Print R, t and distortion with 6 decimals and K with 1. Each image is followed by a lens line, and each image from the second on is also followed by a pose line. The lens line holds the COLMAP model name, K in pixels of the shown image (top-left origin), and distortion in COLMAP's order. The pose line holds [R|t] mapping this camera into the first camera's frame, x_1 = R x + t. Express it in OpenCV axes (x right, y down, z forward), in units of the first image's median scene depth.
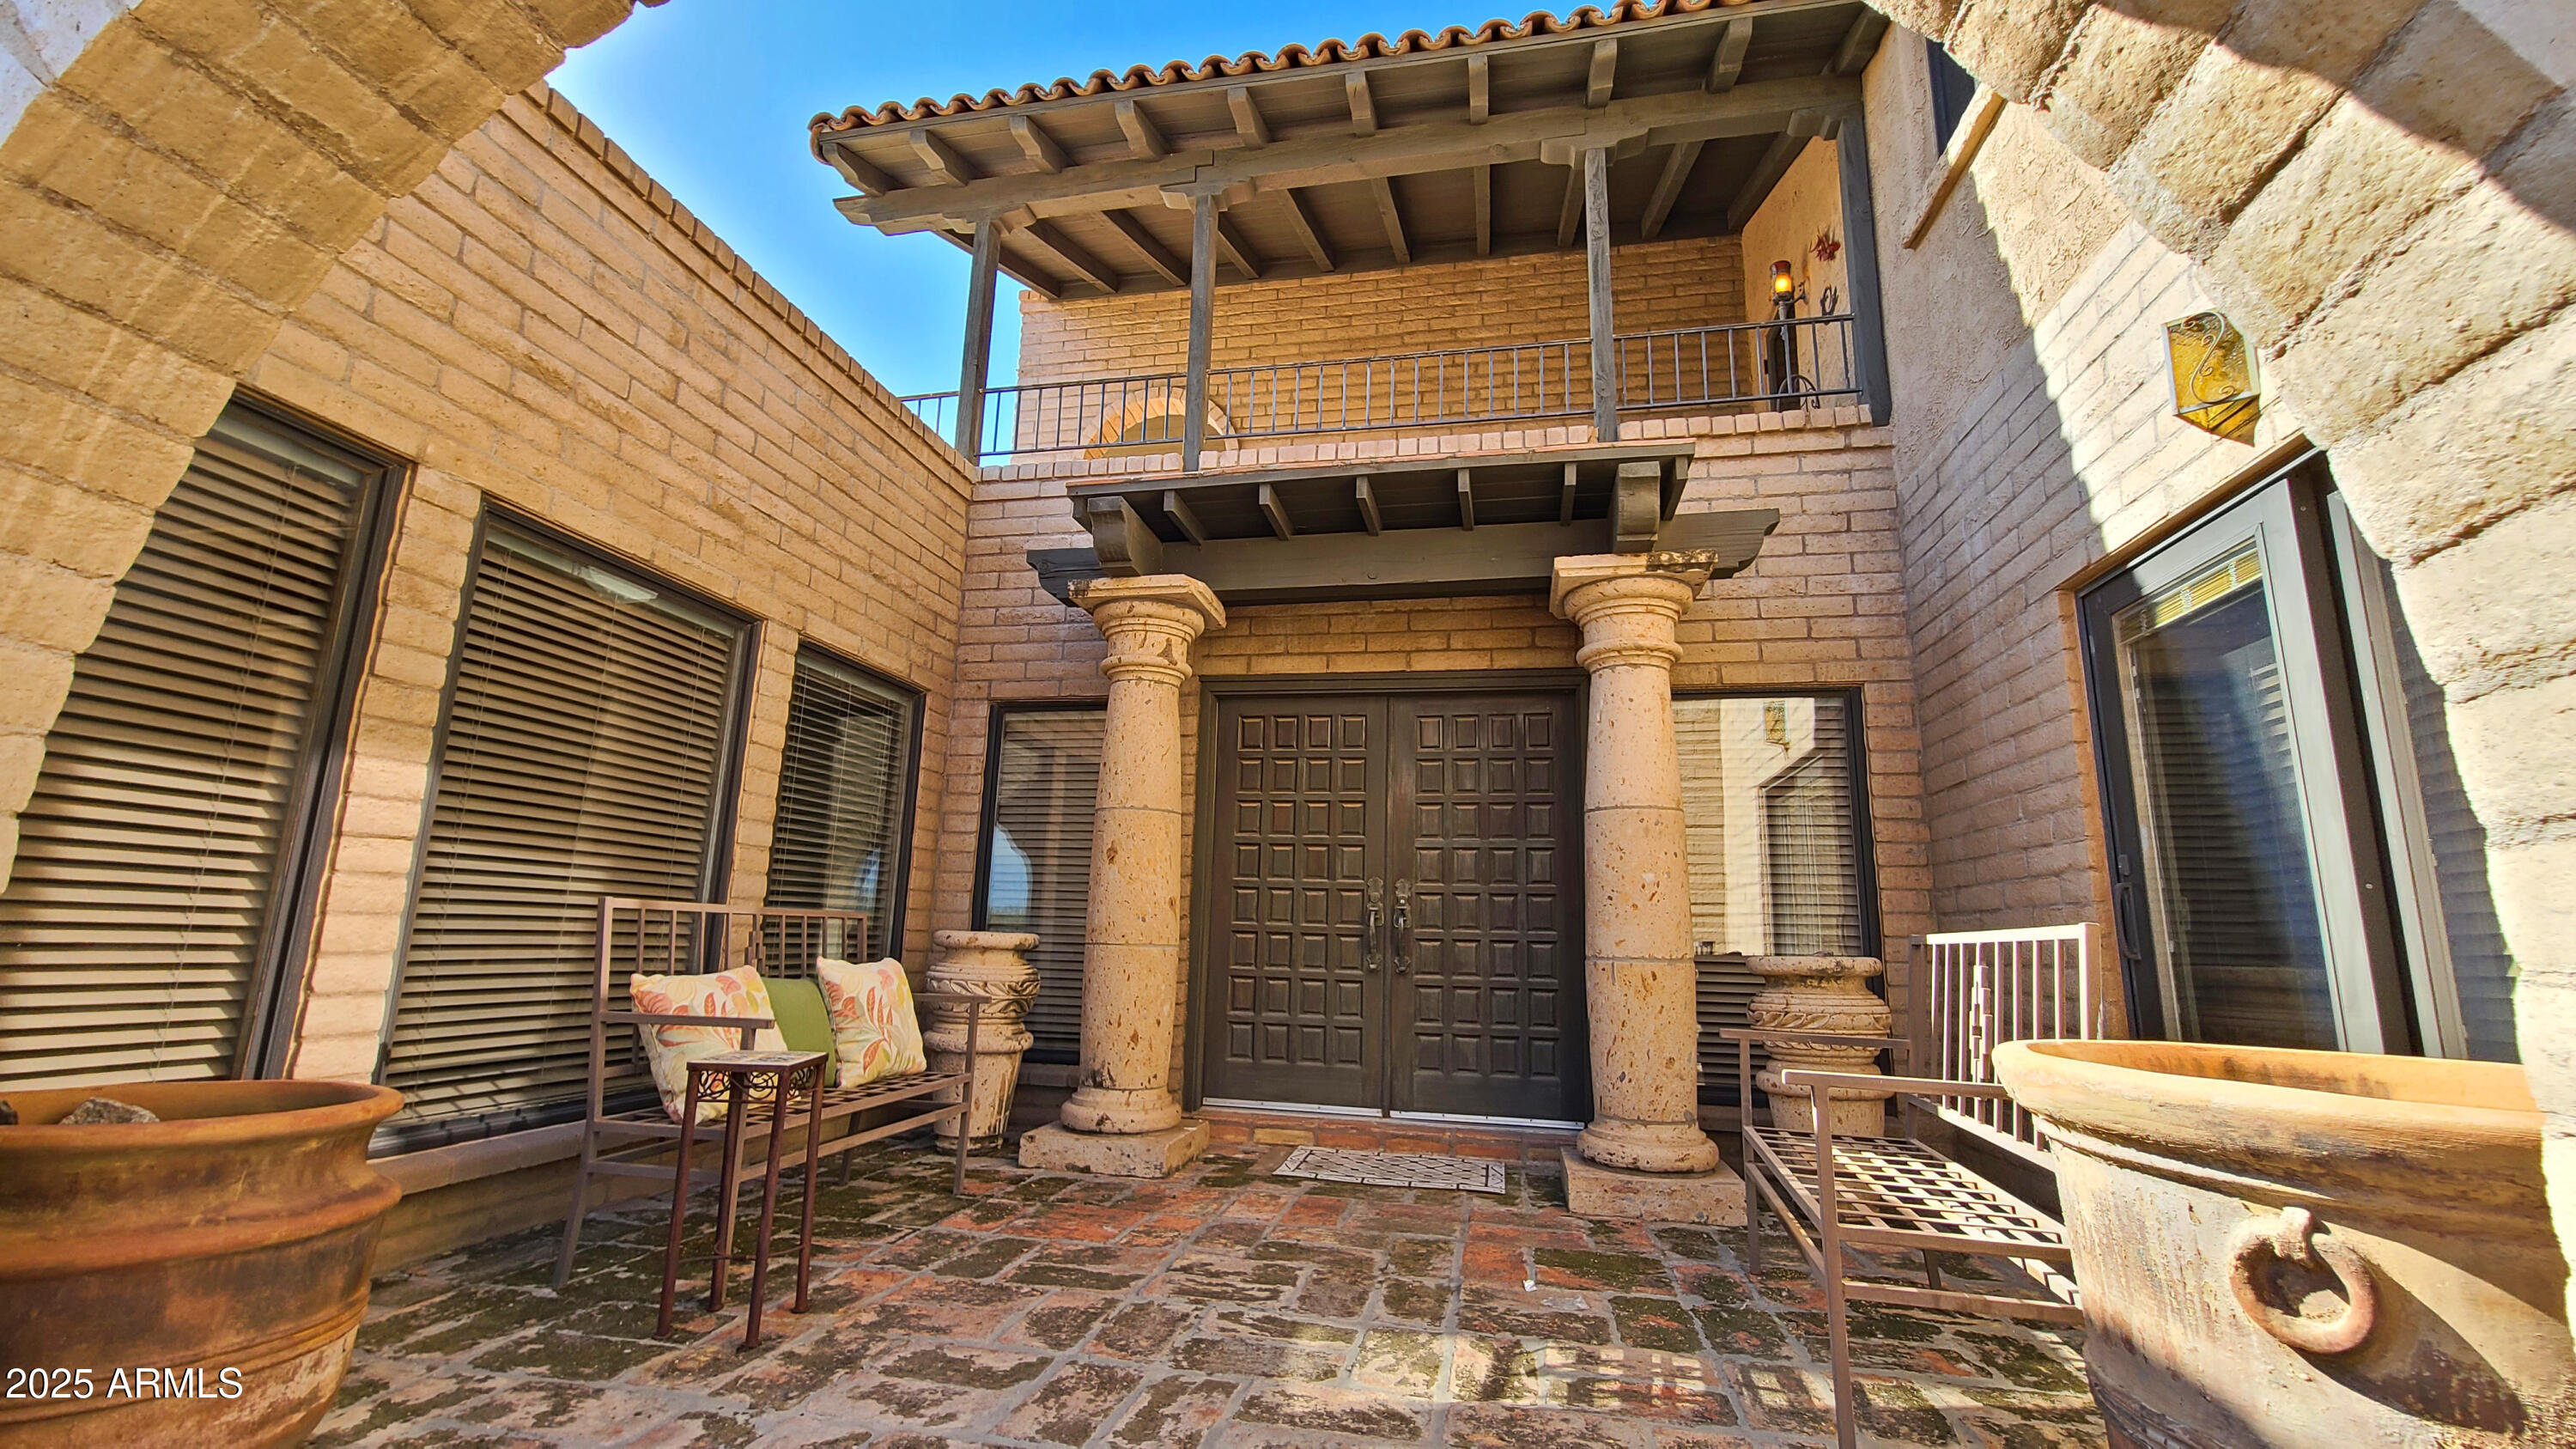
lens RADIAL K [[1038.2, 0, 1286.3], [0, 1038.2, 731.5], [0, 0, 1]] dist [0.002272, 0.000056]
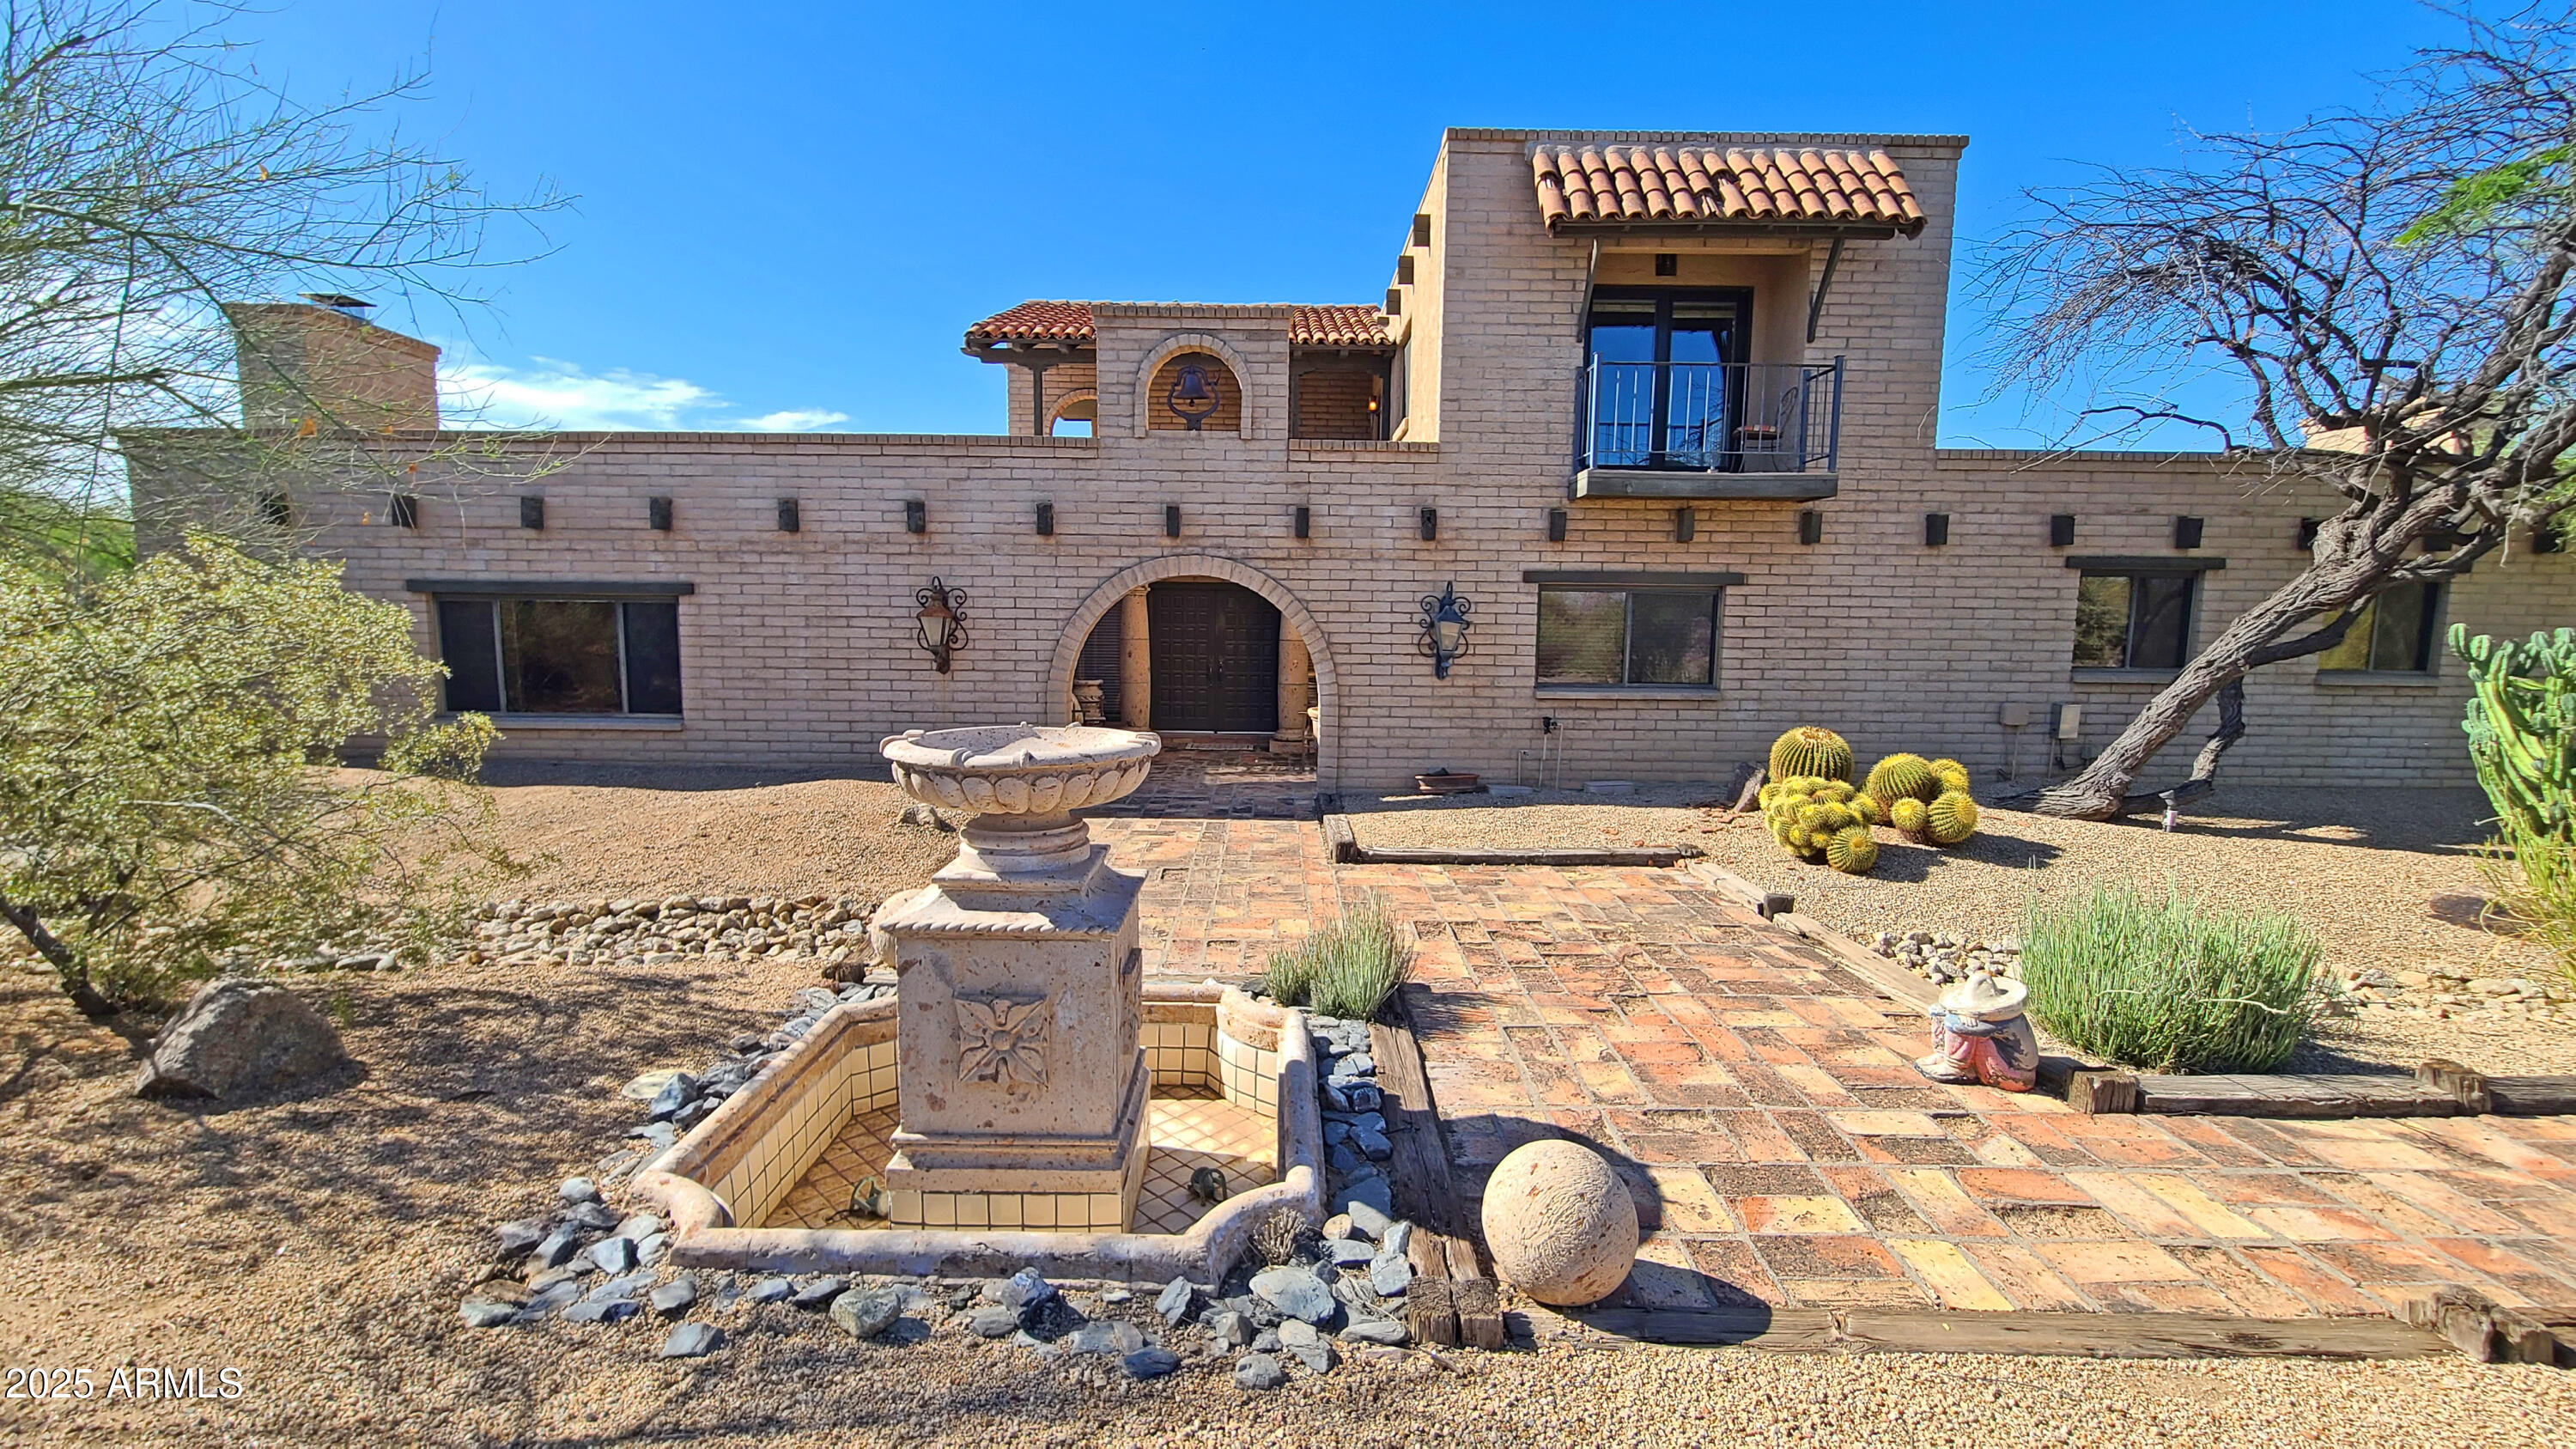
lens RADIAL K [[1038.2, 0, 1283.9], [0, 1038.2, 728.2], [0, 0, 1]] dist [0.002272, 0.000056]
pose [[0.978504, -0.041564, 0.201995, -0.364970], [-0.021732, 0.953243, 0.301423, -0.643110], [-0.205078, -0.299333, 0.931849, -2.141135]]
